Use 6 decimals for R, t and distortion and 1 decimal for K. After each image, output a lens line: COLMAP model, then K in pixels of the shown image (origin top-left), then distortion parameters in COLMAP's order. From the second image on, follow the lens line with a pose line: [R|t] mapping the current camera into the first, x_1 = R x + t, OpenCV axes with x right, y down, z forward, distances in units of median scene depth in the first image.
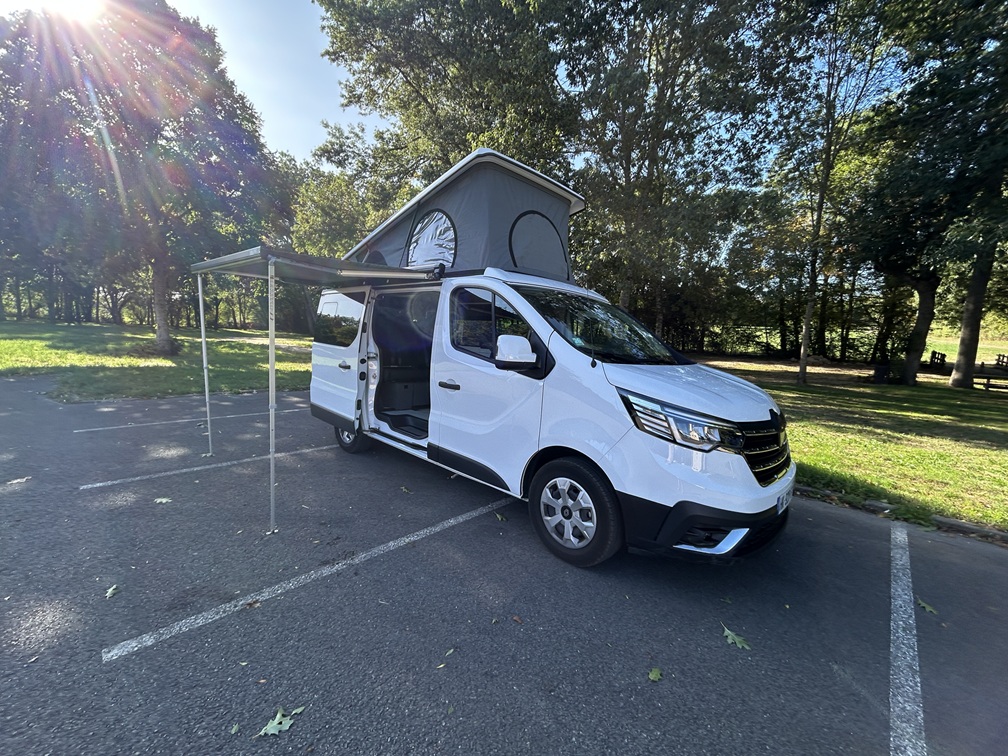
lens RADIAL K [[408.2, 0, 504.8], [0, 408.2, 379.2], [0, 0, 1]] dist [0.002741, -0.000876]
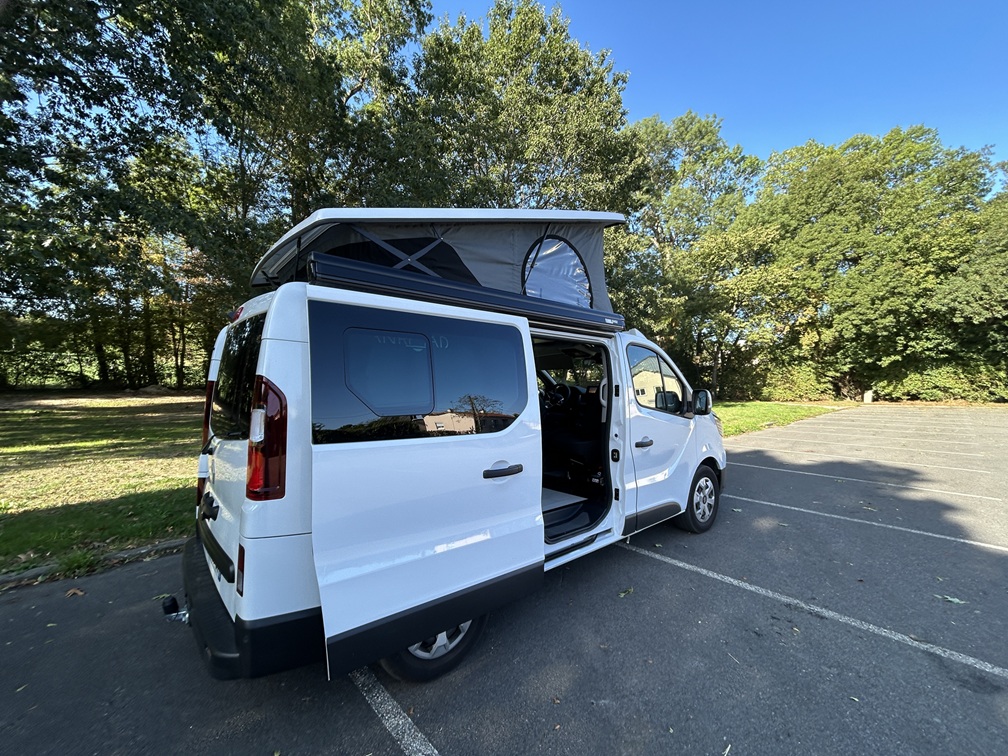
lens RADIAL K [[408.2, 0, 504.5], [0, 408.2, 383.1], [0, 0, 1]] dist [0.002741, -0.000876]
pose [[0.090383, -0.048685, 0.994716, -1.353789], [0.100953, 0.994107, 0.039483, -0.241096], [-0.990777, 0.096851, 0.094765, 1.455667]]
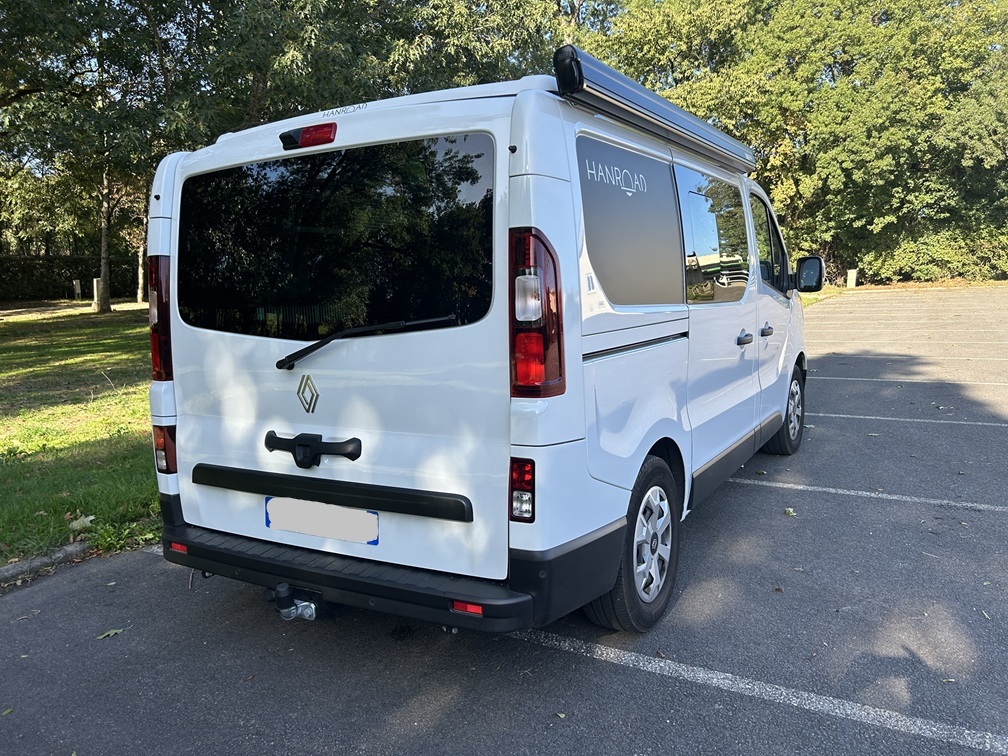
lens RADIAL K [[751.8, 0, 509.3], [0, 751.8, 379.5], [0, 0, 1]] dist [0.046503, -0.034498]
pose [[-0.240059, -0.176920, 0.954500, -1.562095], [0.115683, 0.971032, 0.209079, -0.278349], [-0.963841, 0.160611, -0.212638, 2.057579]]
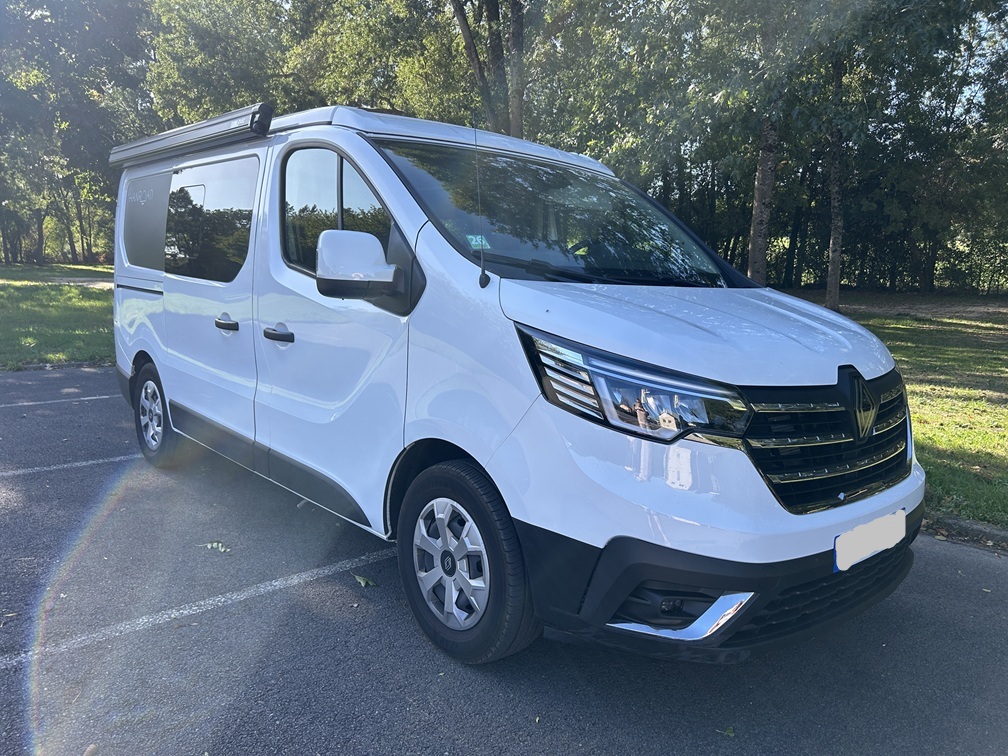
lens RADIAL K [[751.8, 0, 501.5], [0, 751.8, 380.3], [0, 0, 1]] dist [0.046503, -0.034498]
pose [[0.996806, -0.006252, -0.079620, 0.278284], [0.009357, 0.999208, 0.038678, 0.047129], [0.079315, -0.039300, 0.996075, 0.032861]]
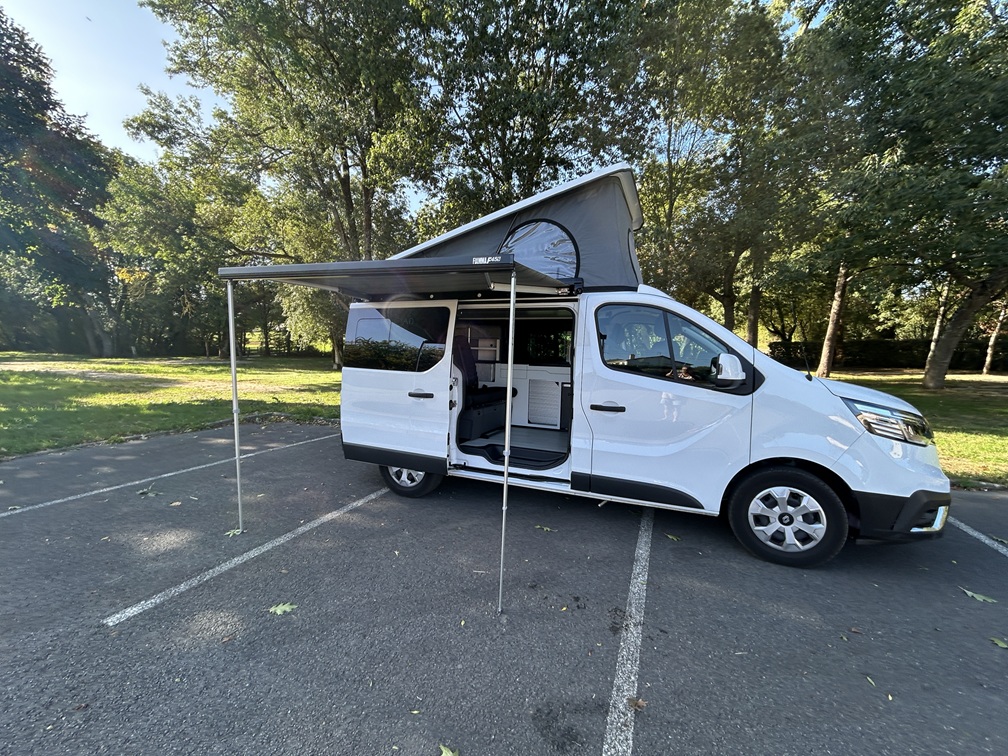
lens RADIAL K [[408.2, 0, 506.0], [0, 408.2, 380.2], [0, 0, 1]] dist [0.002741, -0.000876]
pose [[0.932605, -0.058702, 0.356092, -0.814117], [0.066748, 0.997716, -0.010338, -0.064539], [-0.354672, 0.033410, 0.934394, 0.239108]]
